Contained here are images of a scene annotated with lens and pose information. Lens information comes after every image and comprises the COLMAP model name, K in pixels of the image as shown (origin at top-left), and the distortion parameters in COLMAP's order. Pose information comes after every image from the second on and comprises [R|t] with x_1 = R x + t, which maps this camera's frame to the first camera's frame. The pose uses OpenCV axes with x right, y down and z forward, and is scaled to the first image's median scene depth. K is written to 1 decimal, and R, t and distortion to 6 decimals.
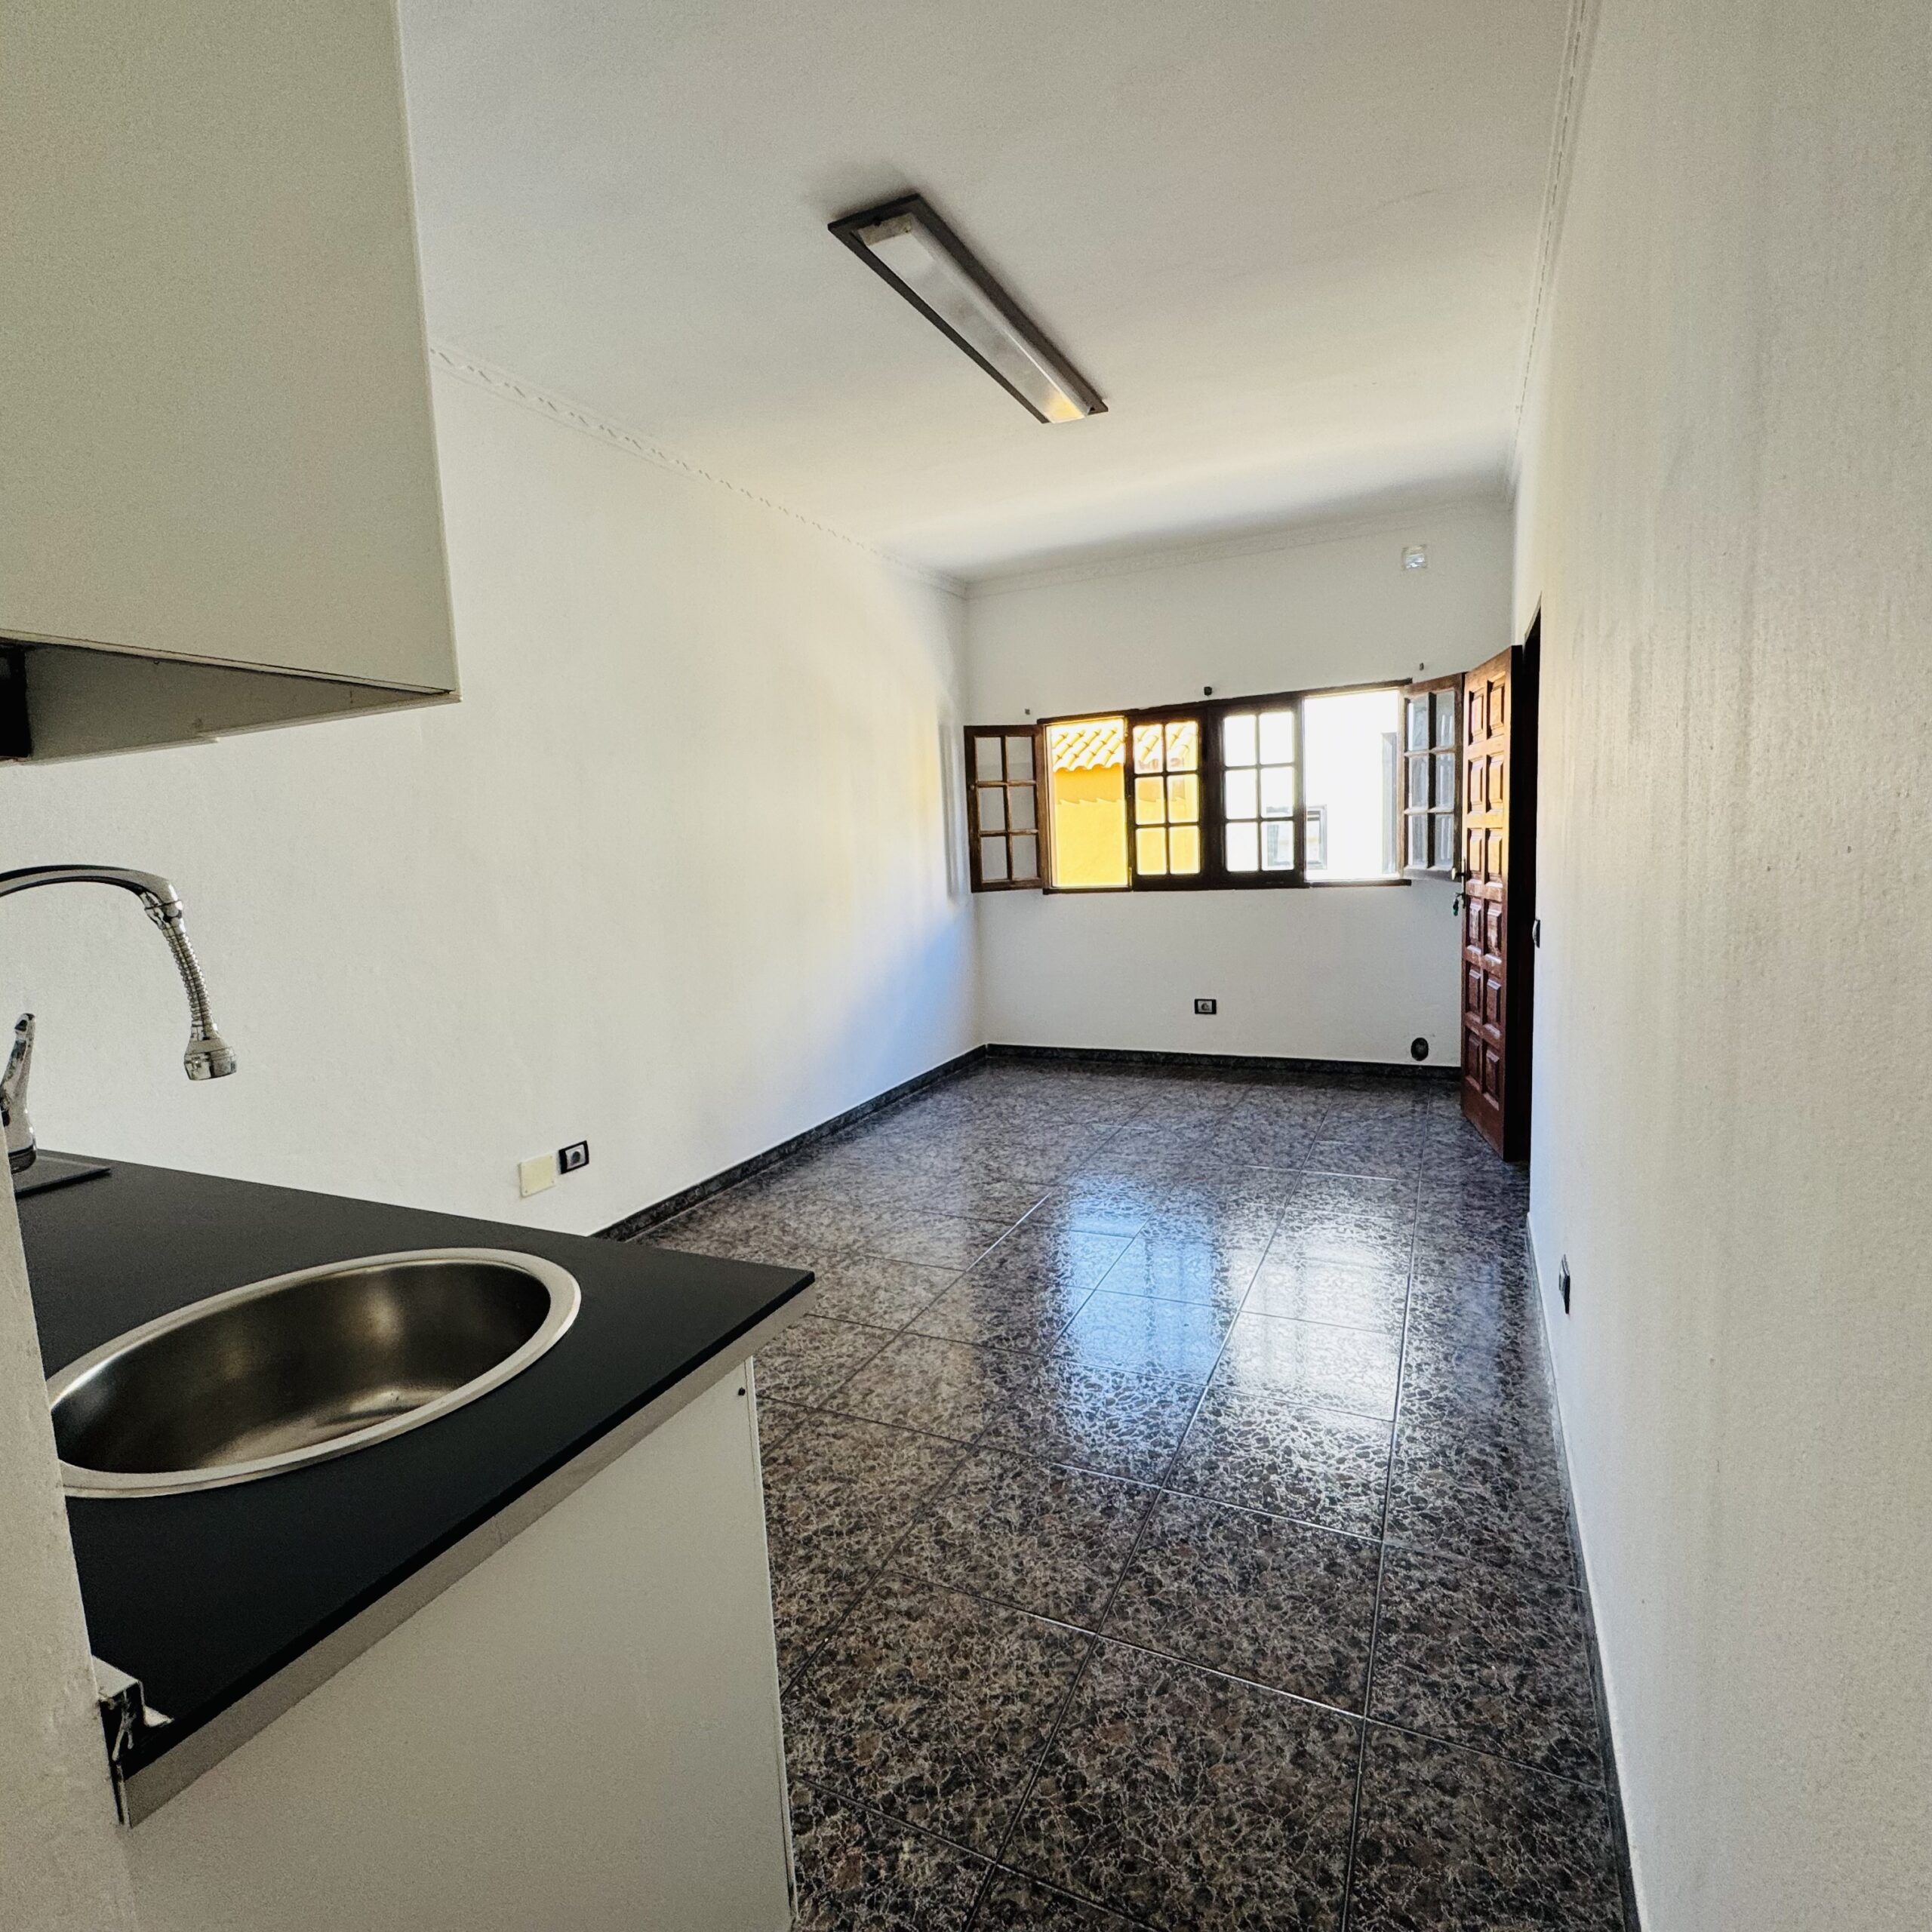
lens RADIAL K [[1027.1, 0, 970.2], [0, 1027.1, 975.1], [0, 0, 1]] dist [-0.003218, 0.000040]
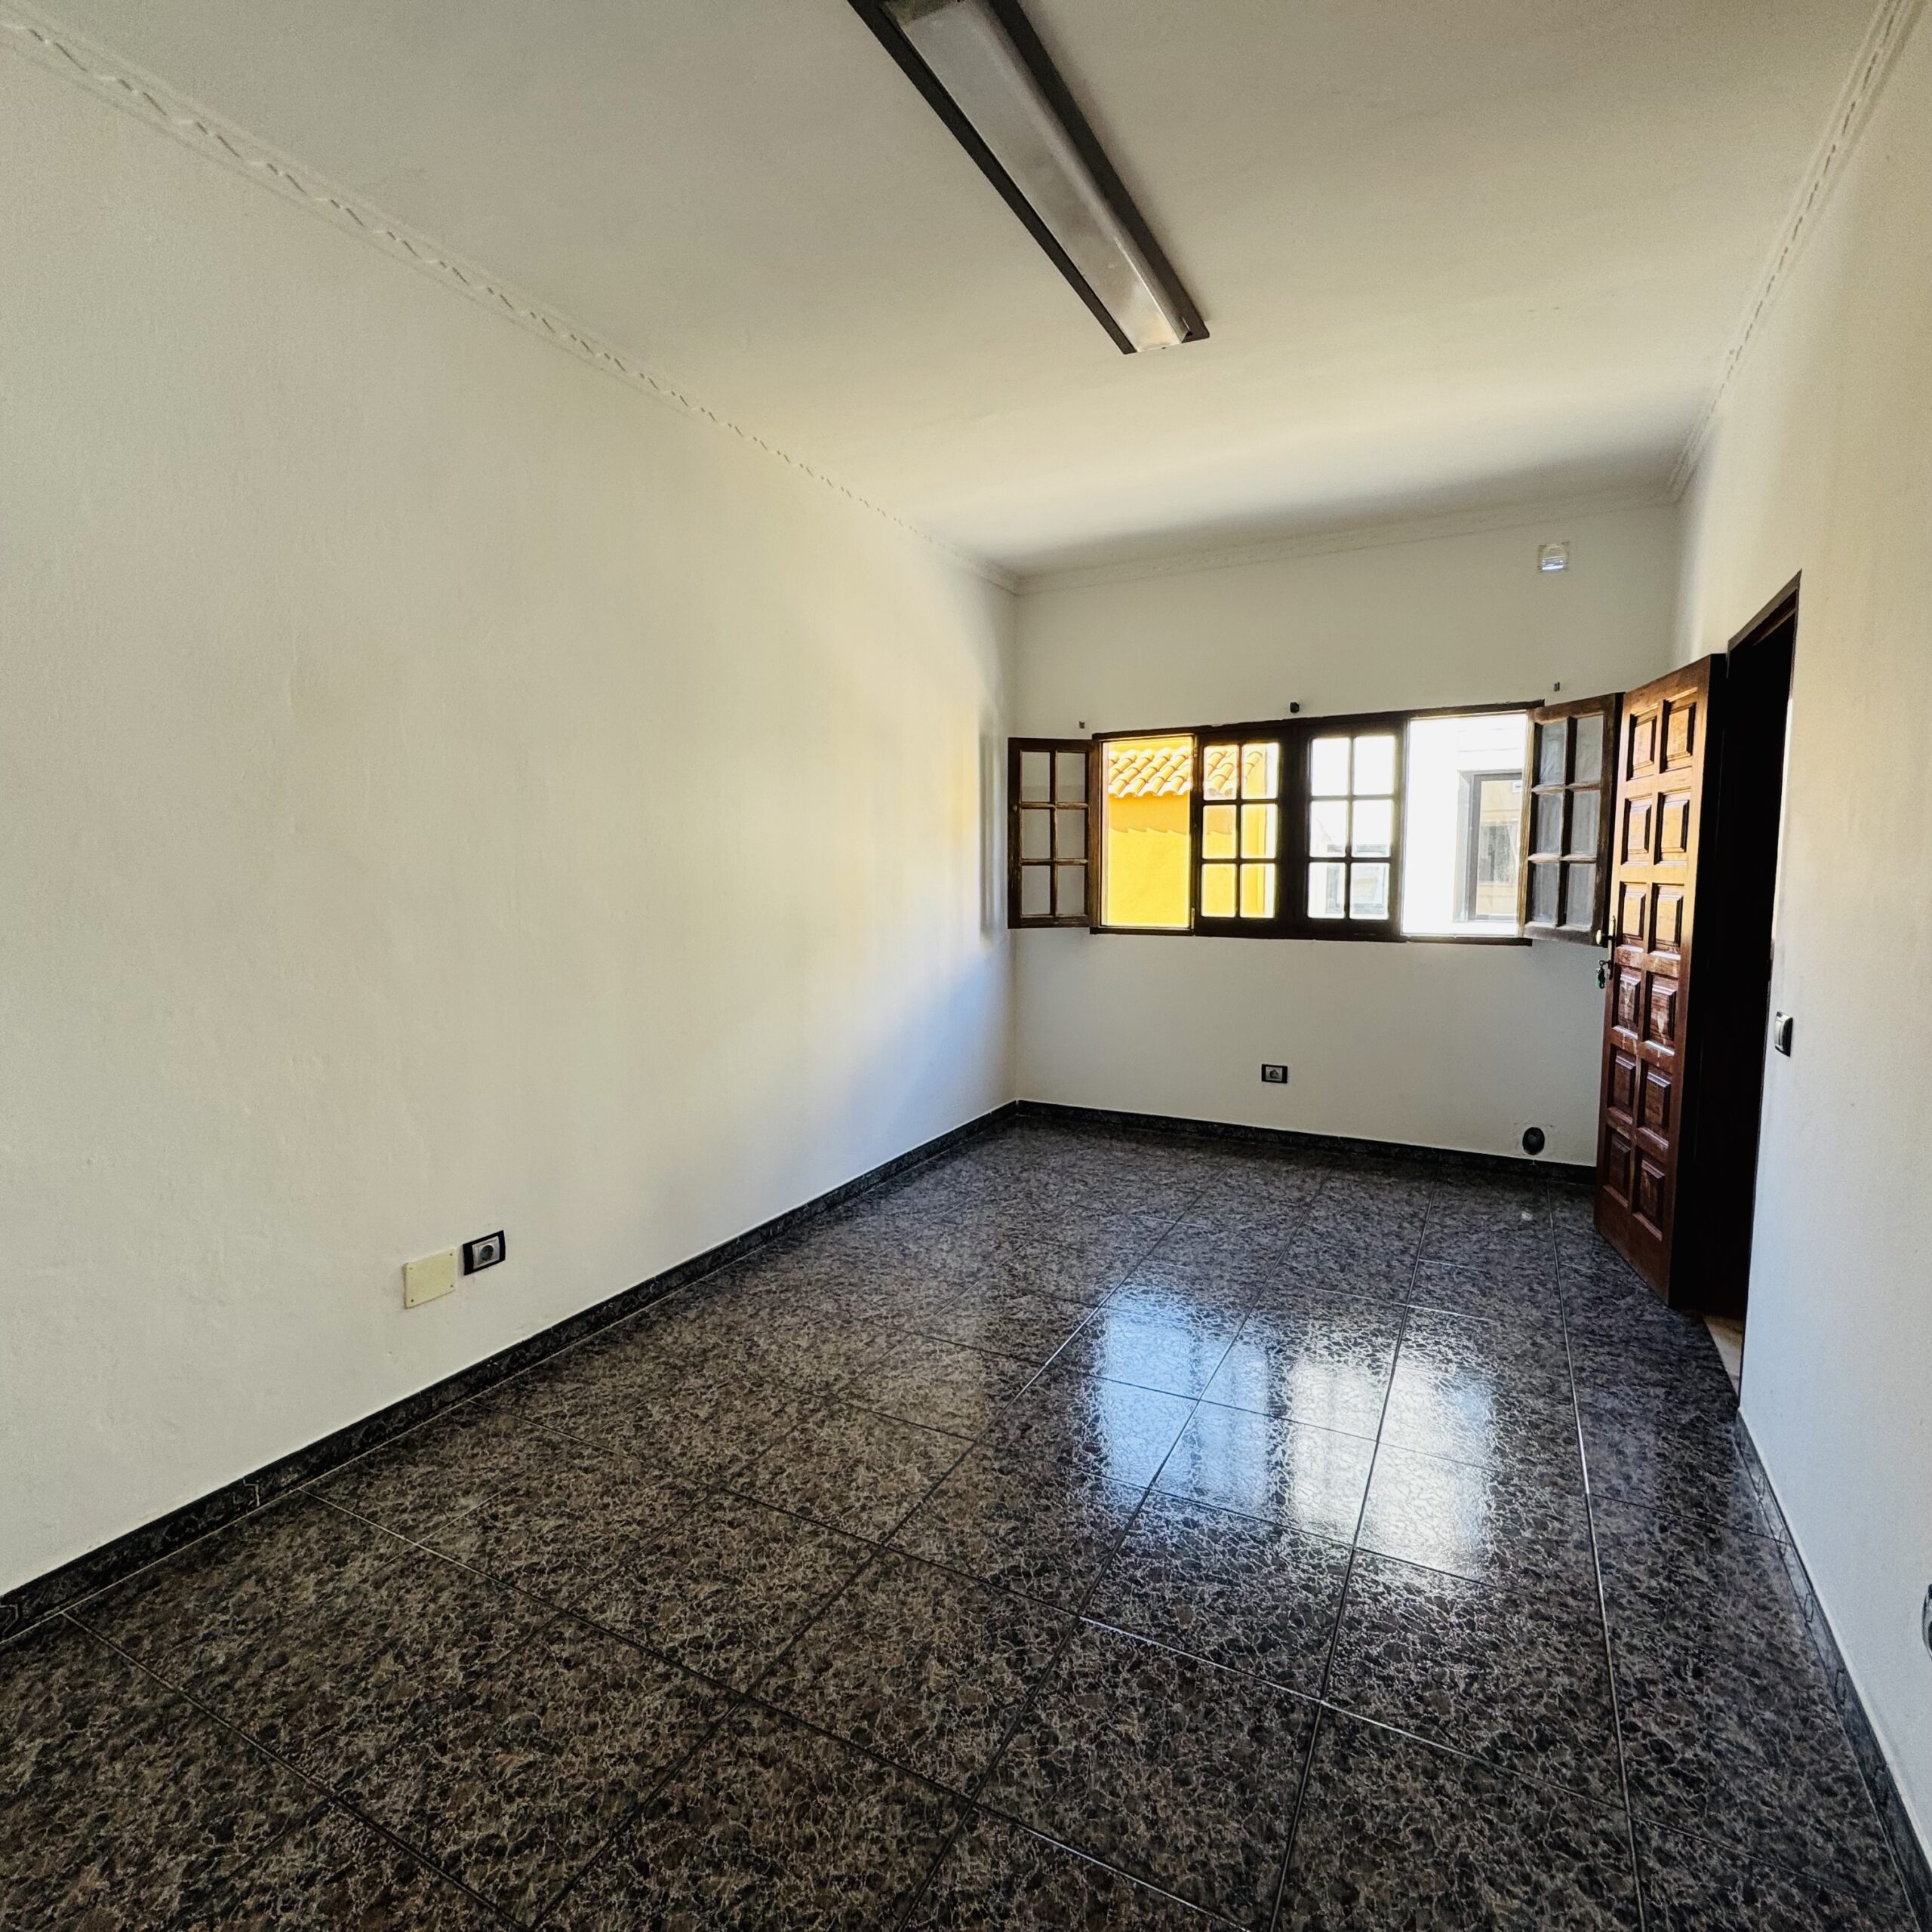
lens RADIAL K [[1027.1, 0, 969.8], [0, 1027.1, 974.4], [0, 0, 1]] dist [-0.003218, 0.000040]
pose [[0.998278, 0.047767, -0.034061, 0.000321], [-0.048551, 0.998566, -0.022550, -0.027099], [0.032935, 0.024165, 0.999165, 0.174335]]
